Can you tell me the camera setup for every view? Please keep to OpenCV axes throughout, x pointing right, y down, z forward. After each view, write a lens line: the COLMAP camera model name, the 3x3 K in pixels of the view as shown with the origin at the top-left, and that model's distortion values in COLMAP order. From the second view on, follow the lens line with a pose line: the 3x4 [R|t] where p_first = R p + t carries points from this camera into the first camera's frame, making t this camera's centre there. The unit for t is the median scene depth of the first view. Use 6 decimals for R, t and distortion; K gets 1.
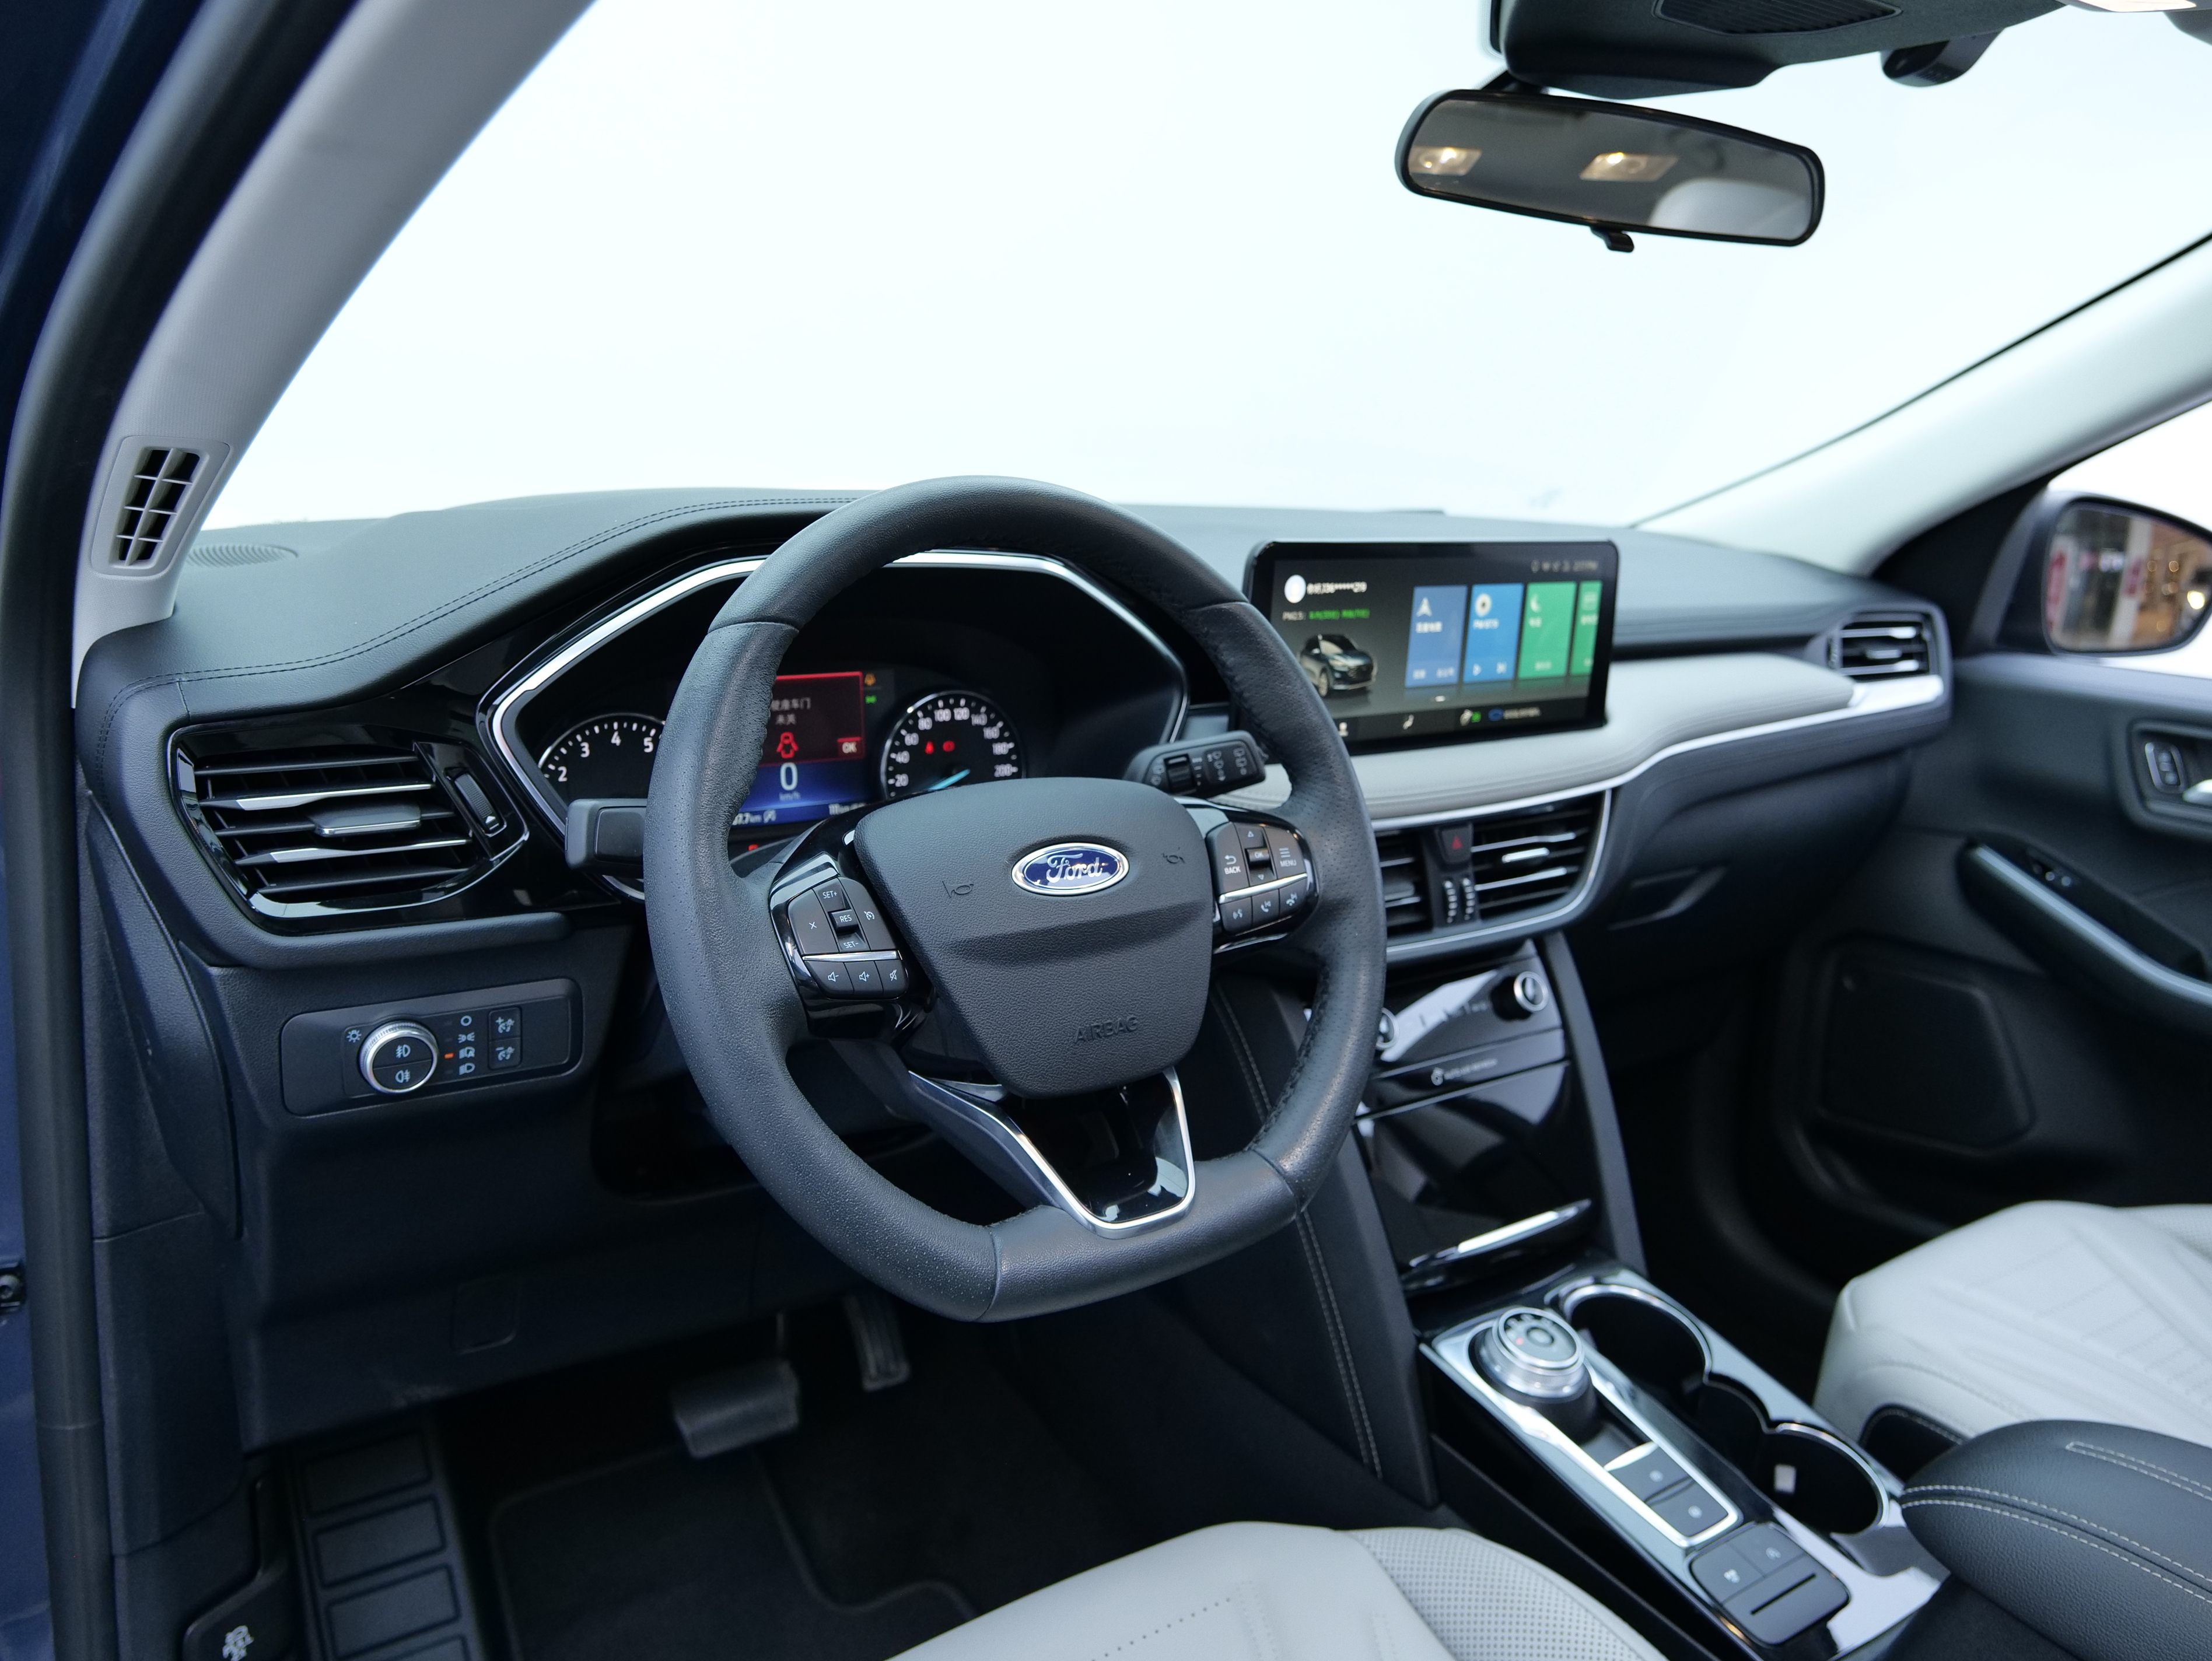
lens RADIAL K [[1742.1, 0, 1107.7], [0, 1742.1, 824.3], [0, 0, 1]] dist [-0.027720, 0.014250]
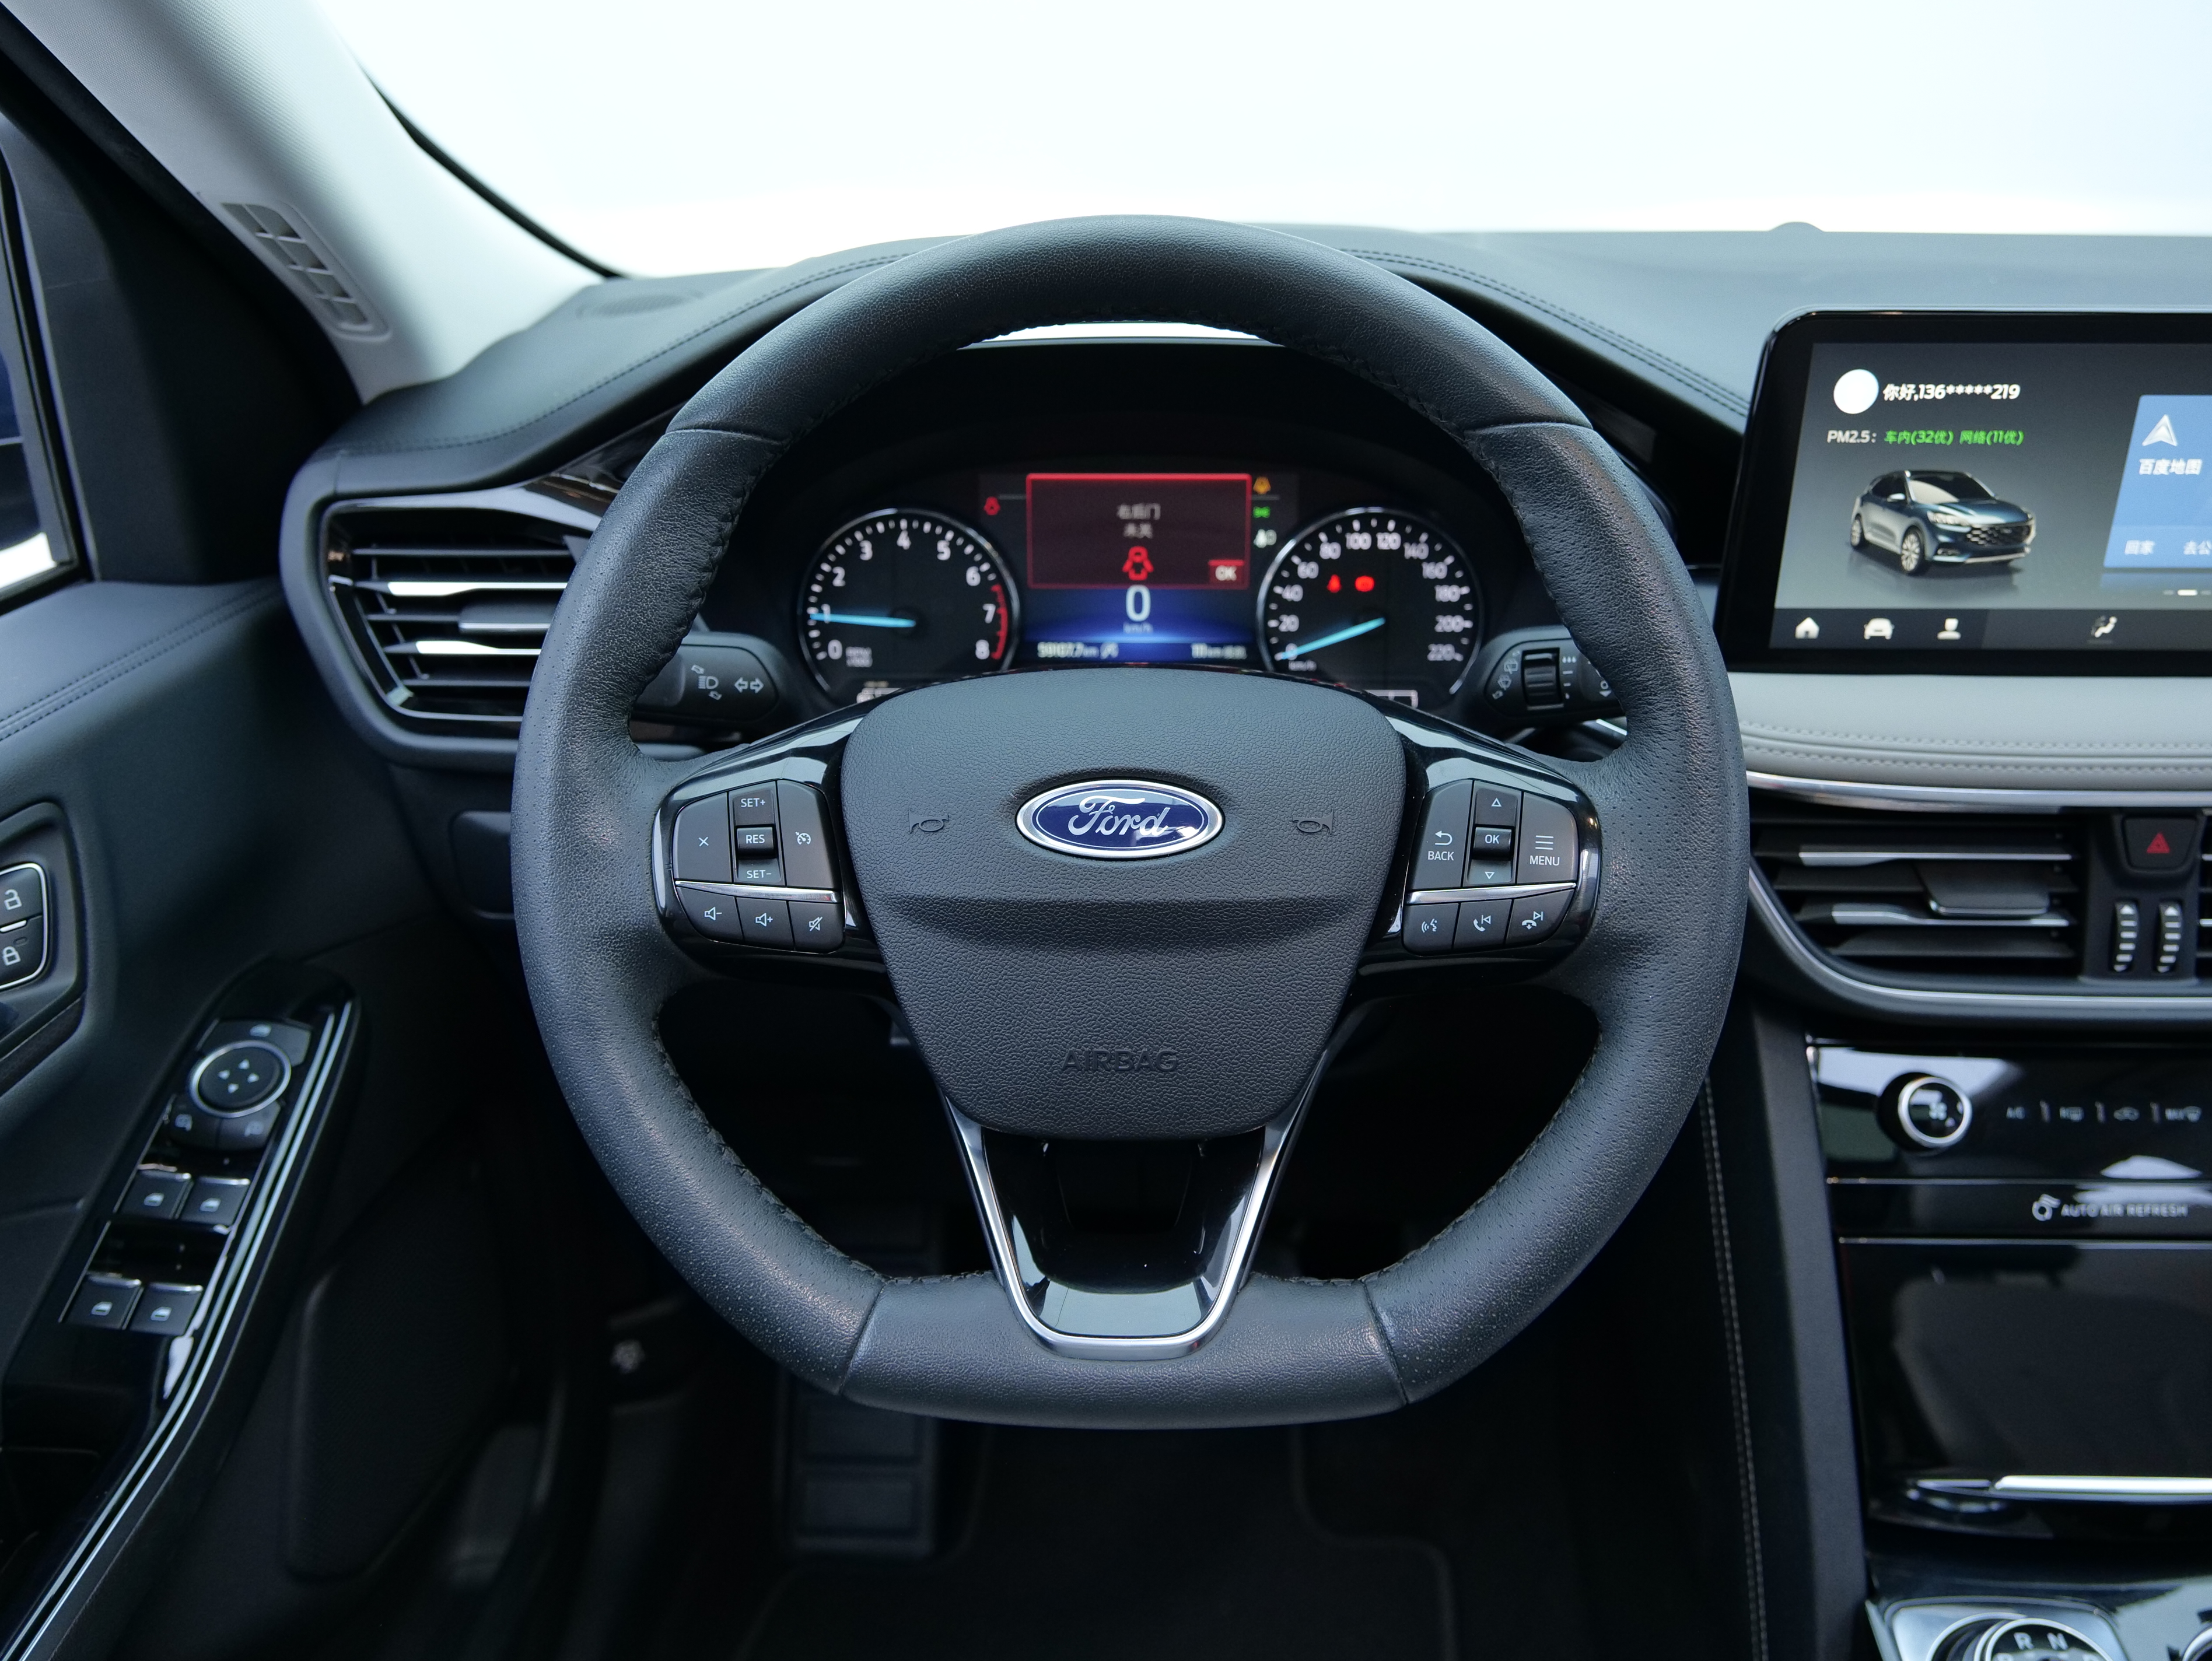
lens RADIAL K [[1742.1, 0, 1102.1], [0, 1742.1, 816.1], [0, 0, 1]] dist [-0.027720, 0.014250]
pose [[0.782657, 0.190926, -0.592449, 0.279859], [-0.098885, 0.977846, 0.184494, -0.074239], [0.614549, -0.085812, 0.784198, 0.347336]]
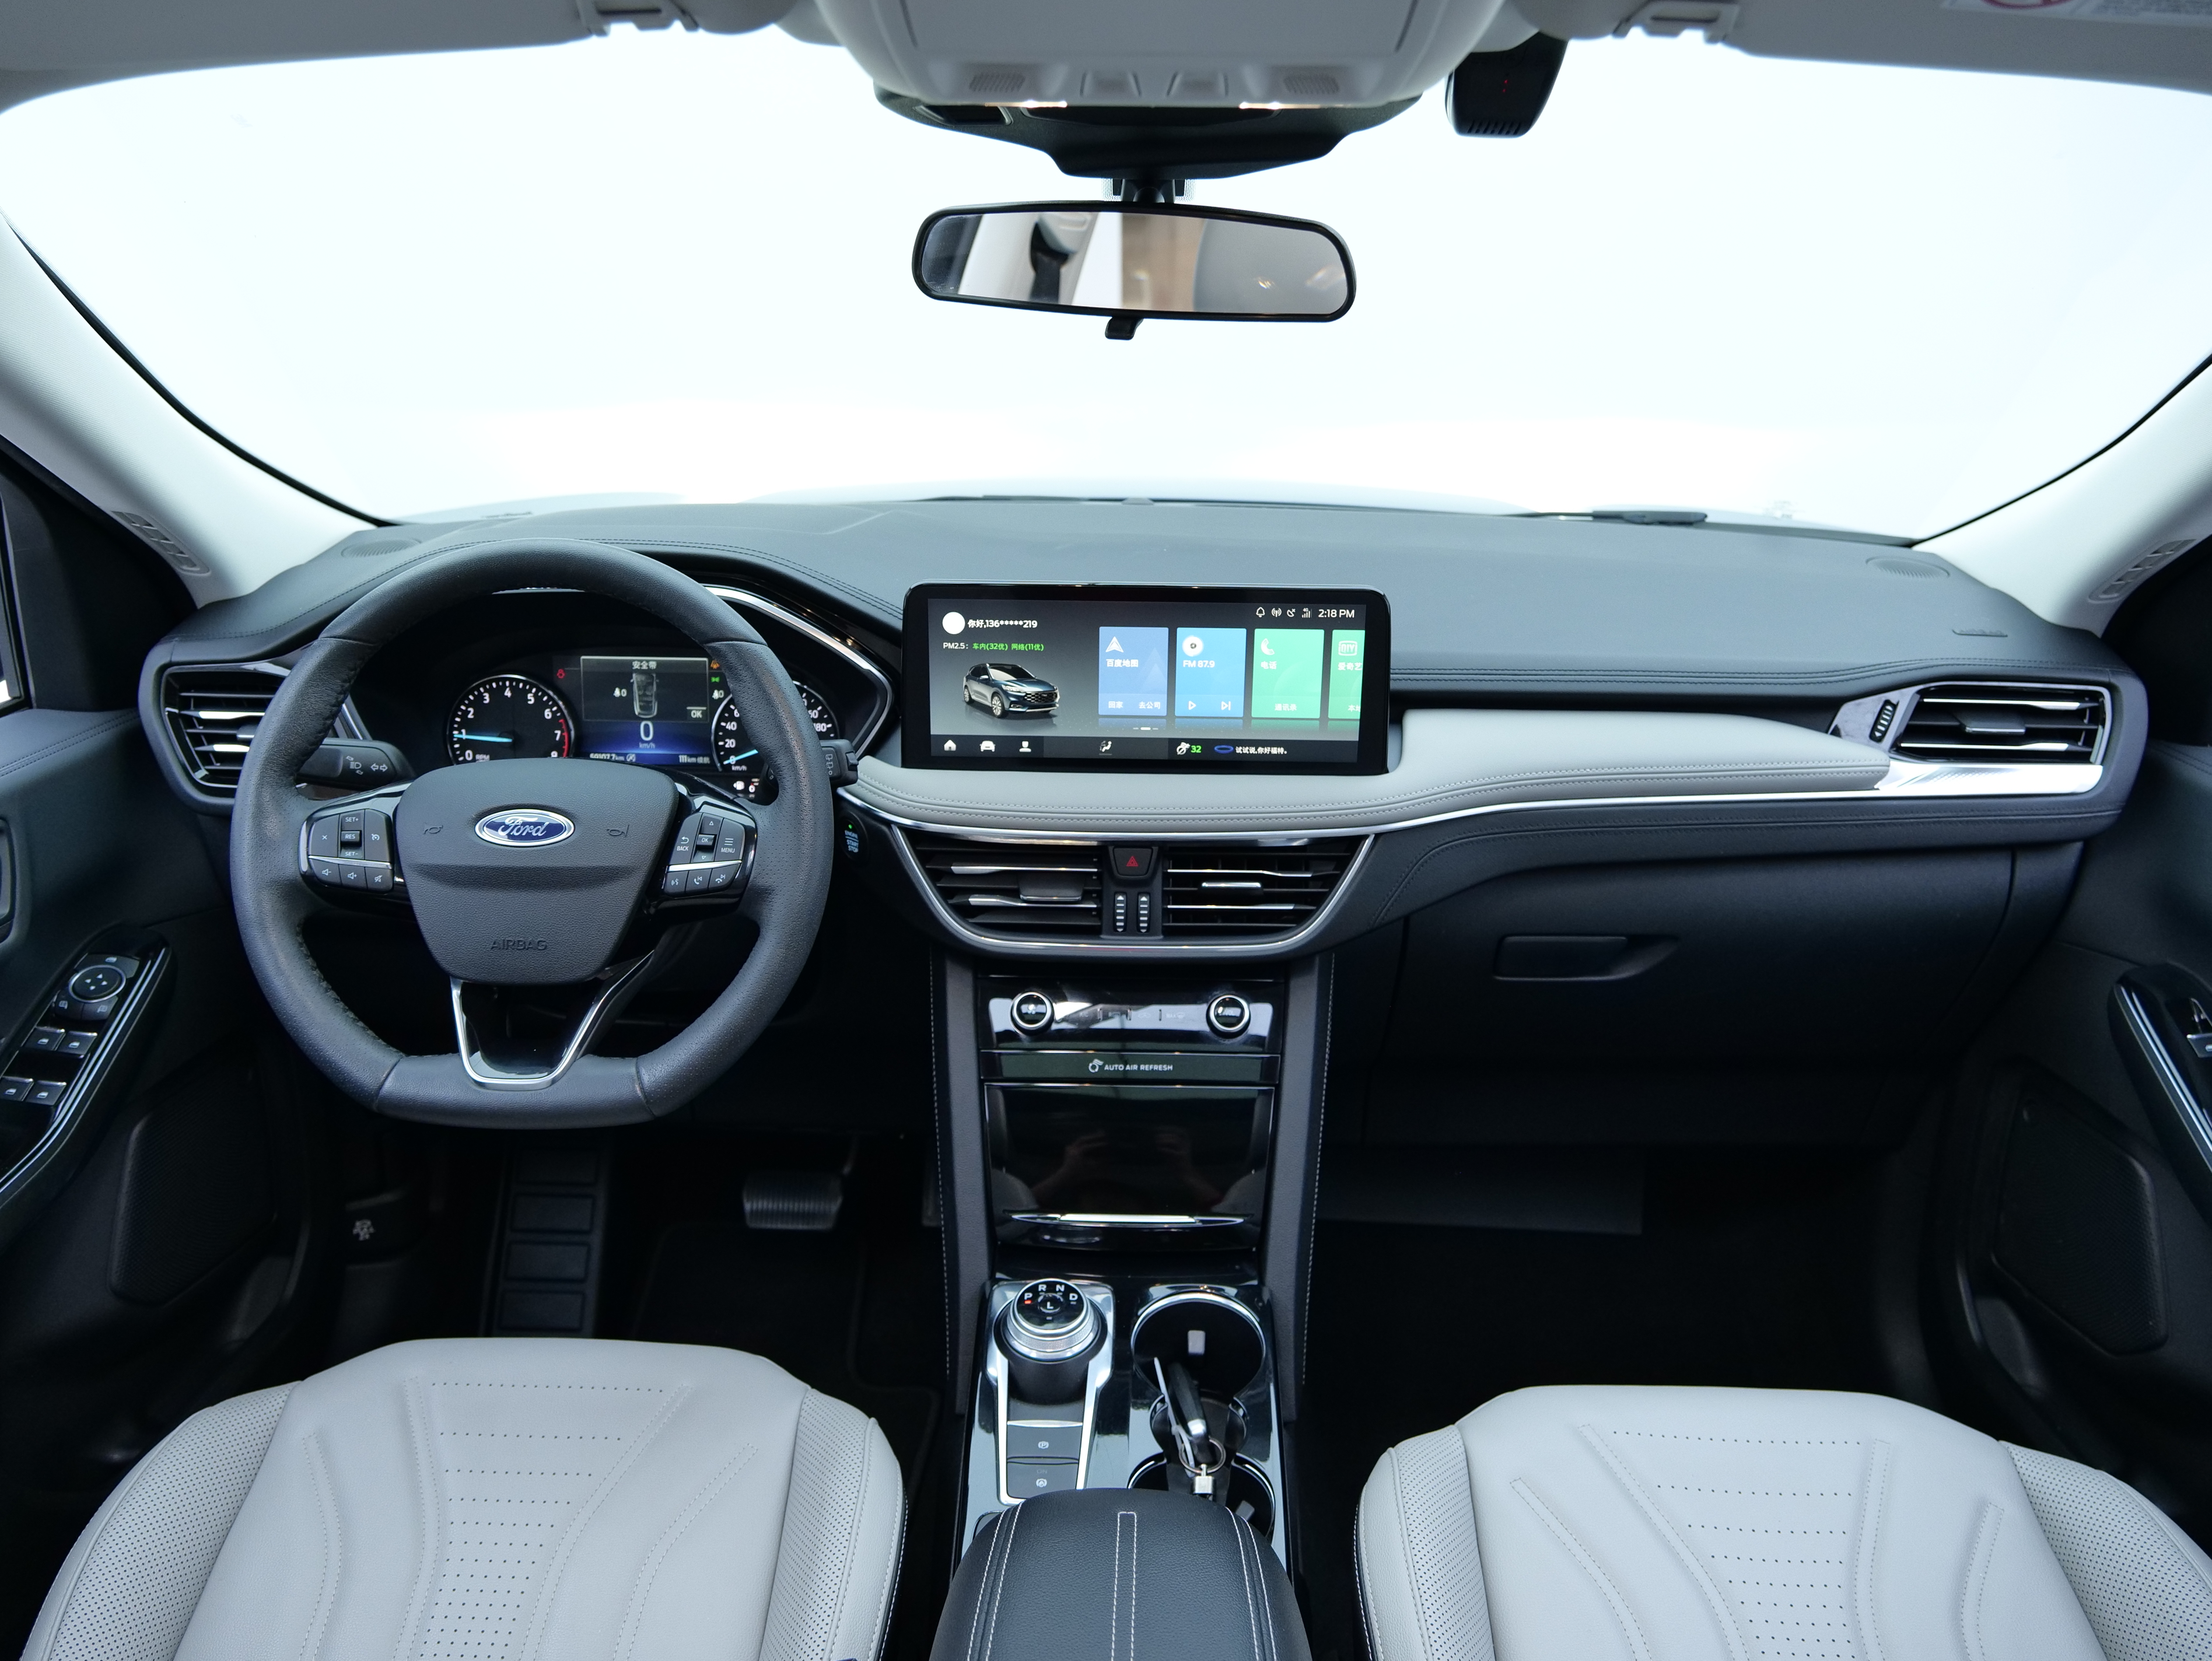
lens RADIAL K [[1742.1, 0, 1097.9], [0, 1742.1, 815.1], [0, 0, 1]] dist [-0.027720, 0.014250]
pose [[0.795124, 0.148789, -0.587911, 0.868784], [-0.114312, 0.988829, 0.095653, -0.127231], [0.595576, -0.008851, 0.803250, 0.114954]]
